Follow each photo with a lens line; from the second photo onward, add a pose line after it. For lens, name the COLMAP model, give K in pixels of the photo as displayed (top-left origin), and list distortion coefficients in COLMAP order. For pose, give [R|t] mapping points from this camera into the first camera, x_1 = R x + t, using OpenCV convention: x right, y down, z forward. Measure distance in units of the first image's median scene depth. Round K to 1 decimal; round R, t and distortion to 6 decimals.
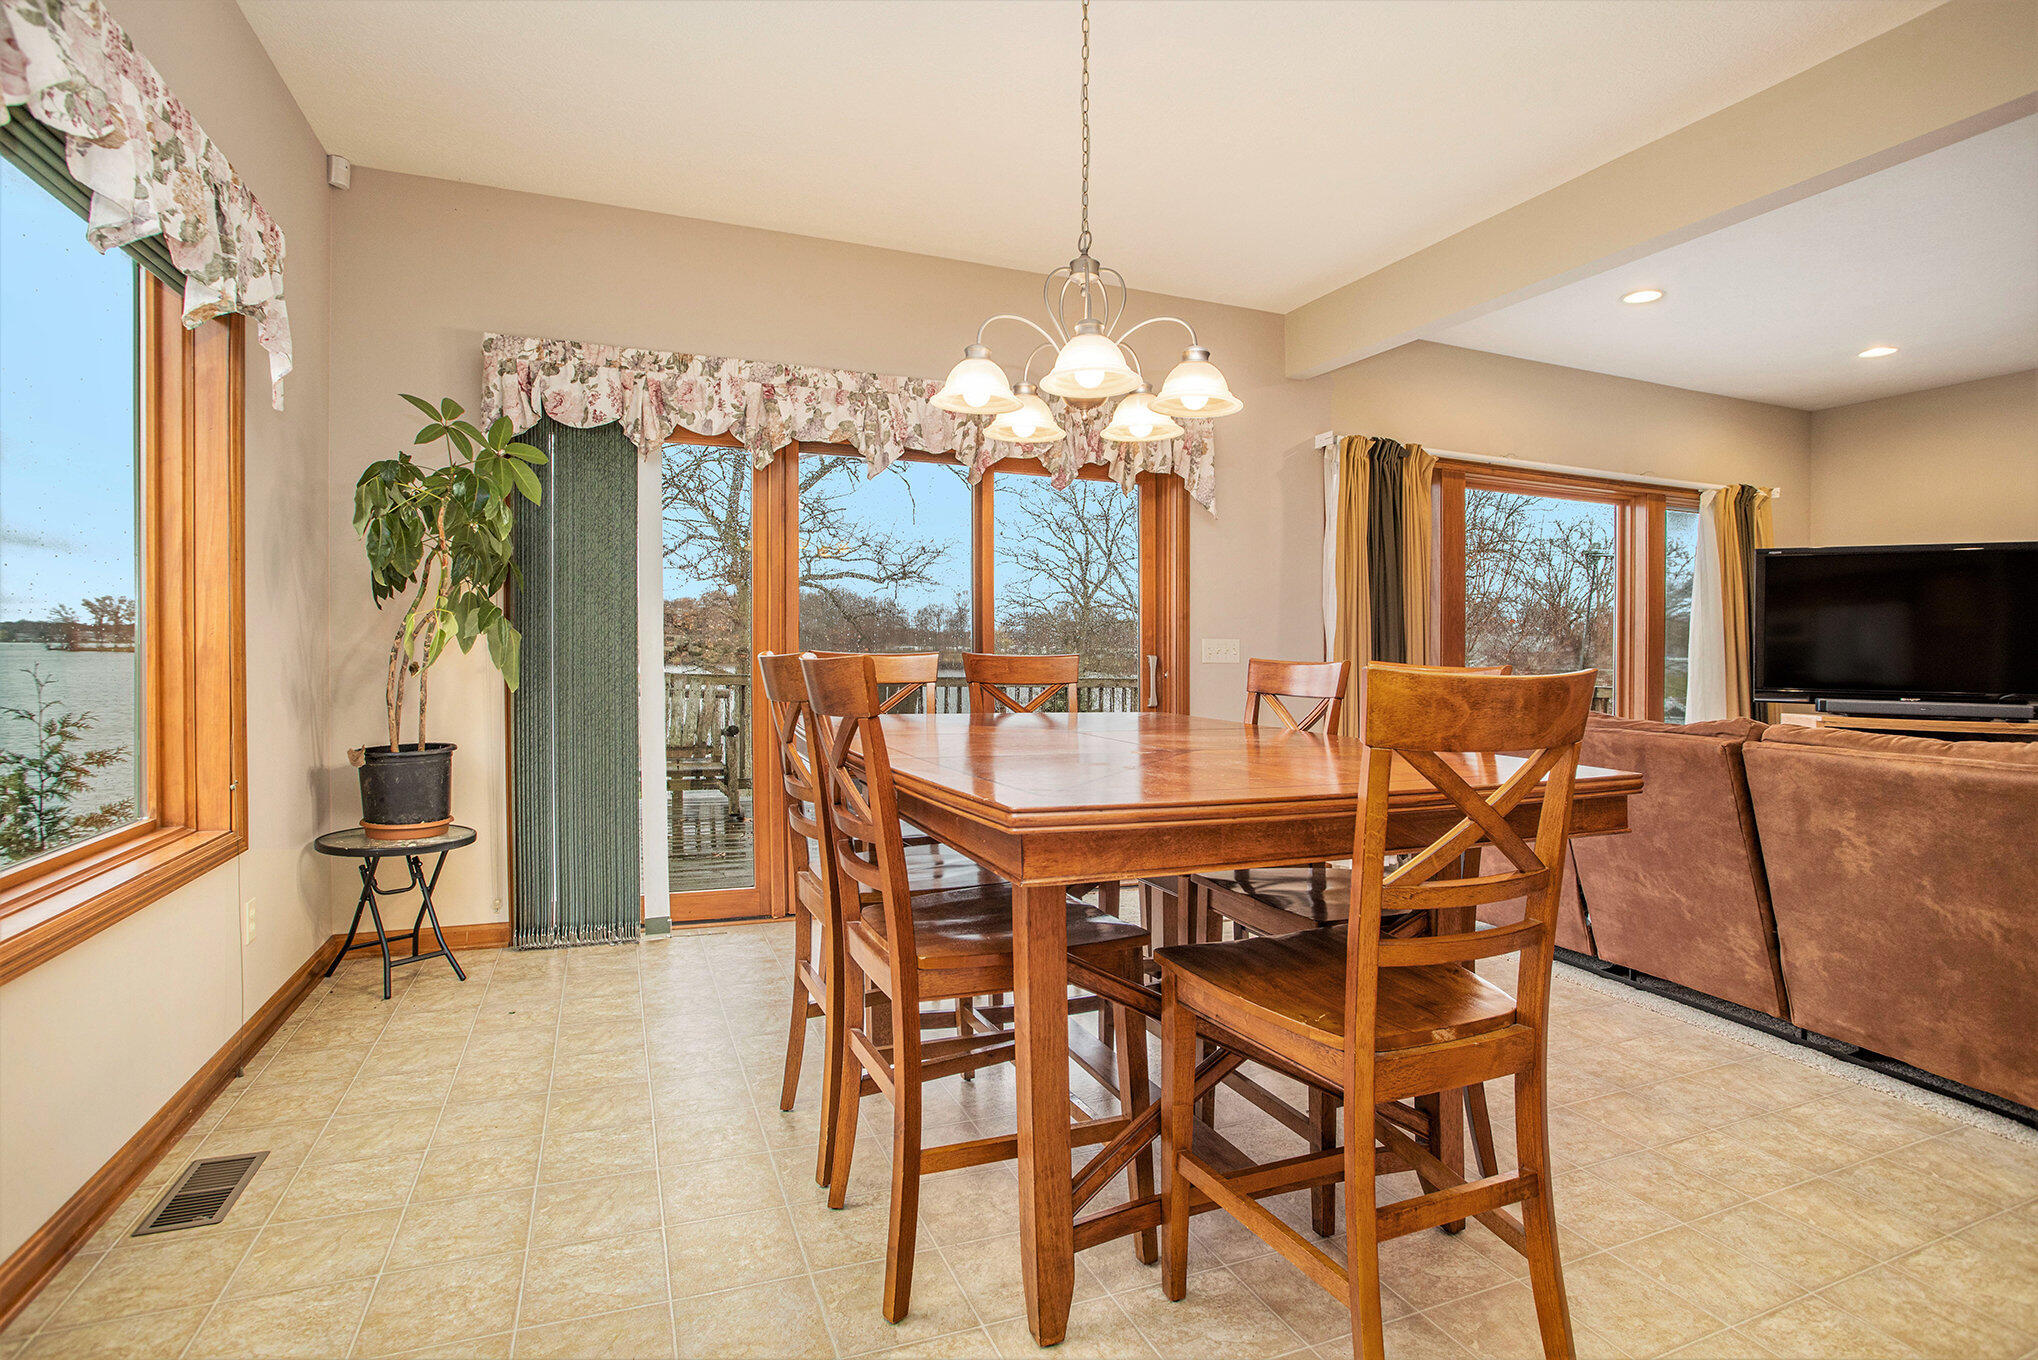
lens RADIAL K [[985.4, 0, 1019.0], [0, 985.4, 680.0], [0, 0, 1]] dist [-0.015659, 0.001619]
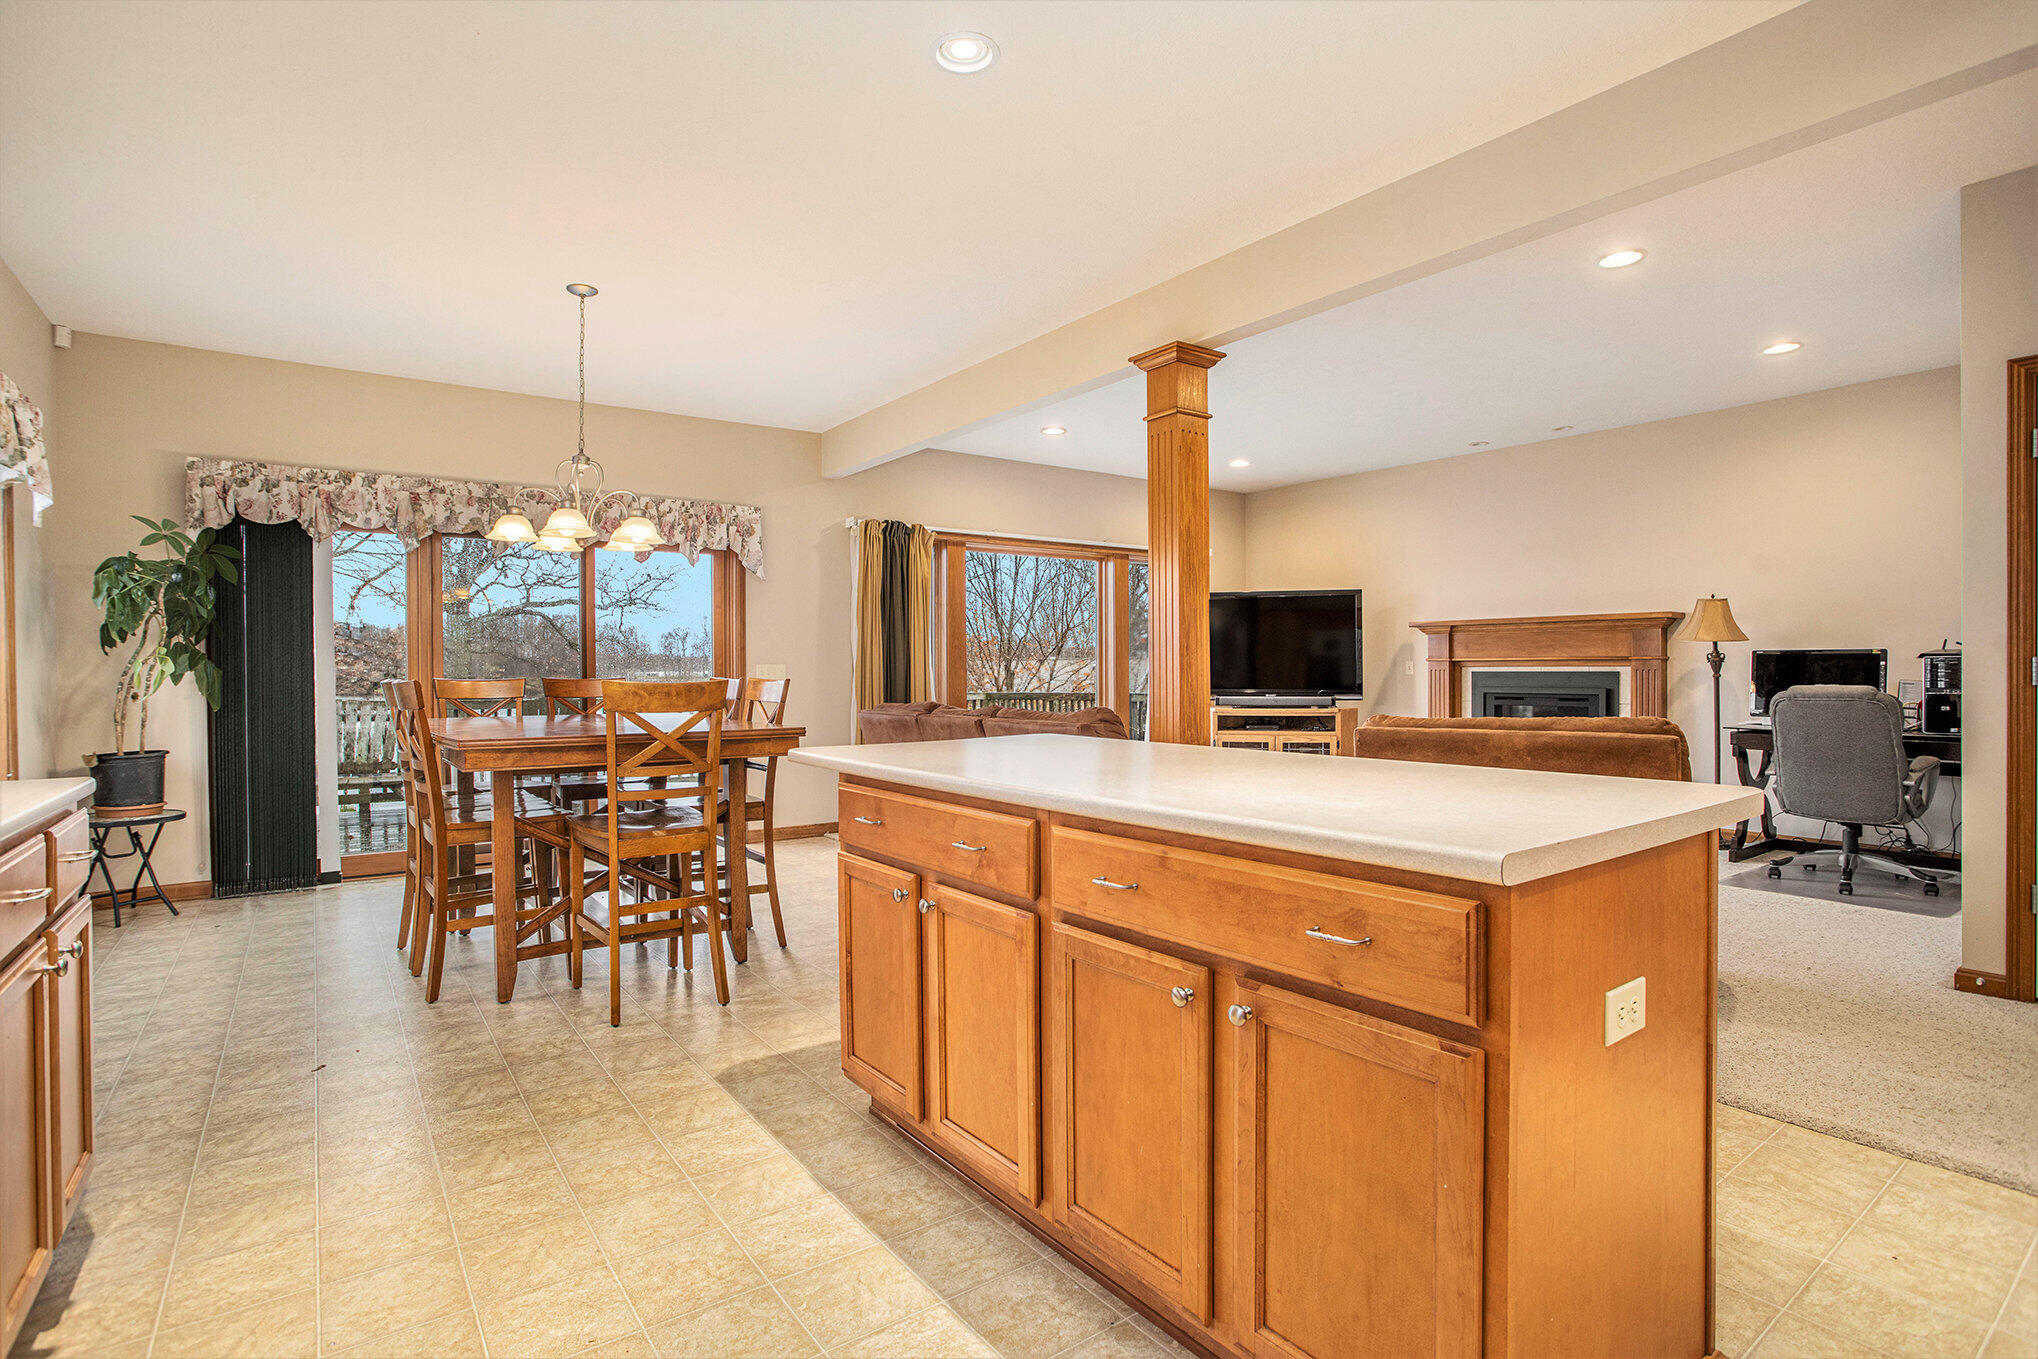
lens RADIAL K [[1009.0, 0, 1001.8], [0, 1009.0, 671.6], [0, 0, 1]] dist [-0.000369, 0.001831]
pose [[0.978717, -0.023506, 0.203865, 0.289355], [0.029261, 0.999253, -0.025259, 0.023536], [-0.203119, 0.030687, 0.978673, -0.633825]]
